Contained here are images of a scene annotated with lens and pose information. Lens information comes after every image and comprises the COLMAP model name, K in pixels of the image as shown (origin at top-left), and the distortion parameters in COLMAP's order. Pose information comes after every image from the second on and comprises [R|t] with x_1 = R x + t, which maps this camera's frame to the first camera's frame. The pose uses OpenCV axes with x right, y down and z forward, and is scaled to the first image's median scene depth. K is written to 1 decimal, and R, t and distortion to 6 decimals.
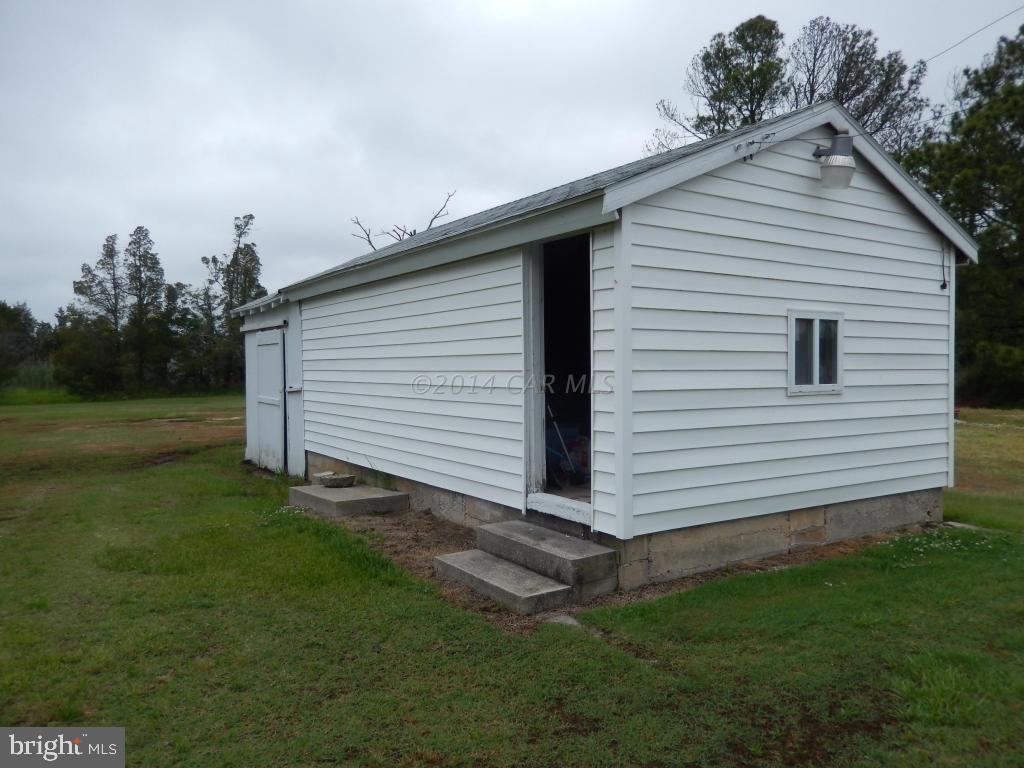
lens RADIAL K [[752.7, 0, 510.6], [0, 752.7, 377.8], [0, 0, 1]] dist [-0.007810, -0.000651]
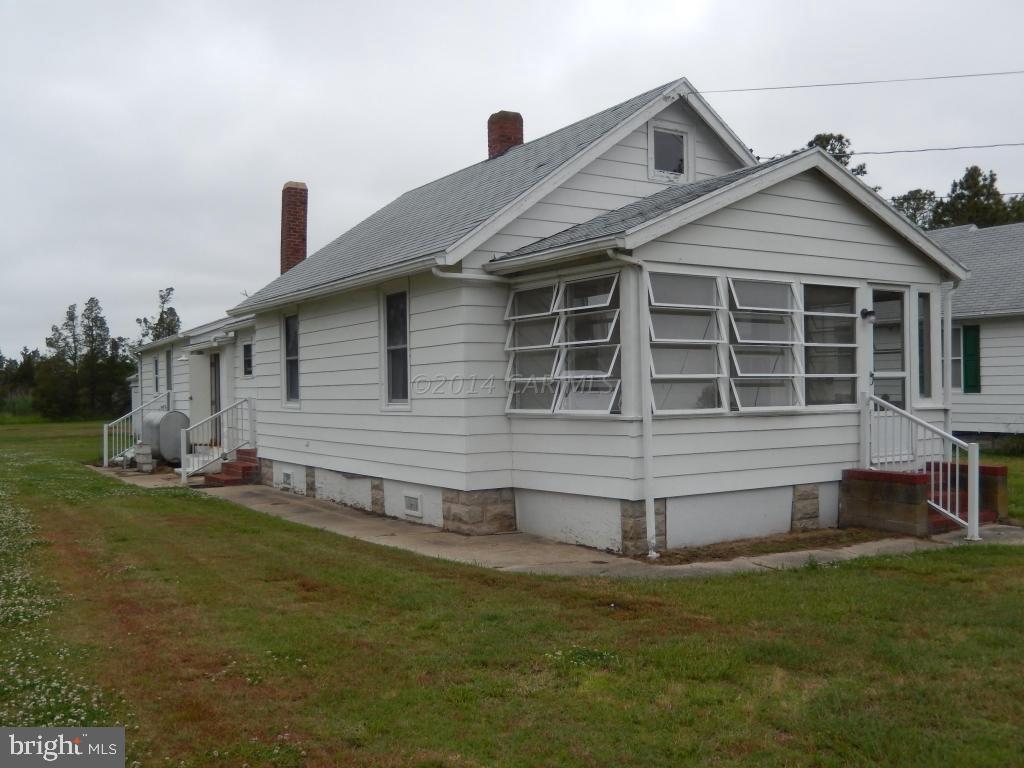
lens RADIAL K [[950.2, 0, 513.0], [0, 950.2, 389.7], [0, 0, 1]] dist [0.003466, 0.000000]
pose [[0.999288, -0.002795, -0.037639, 0.353290], [0.002260, 0.999896, -0.014227, -0.003111], [0.037675, 0.014132, 0.999190, -0.732683]]
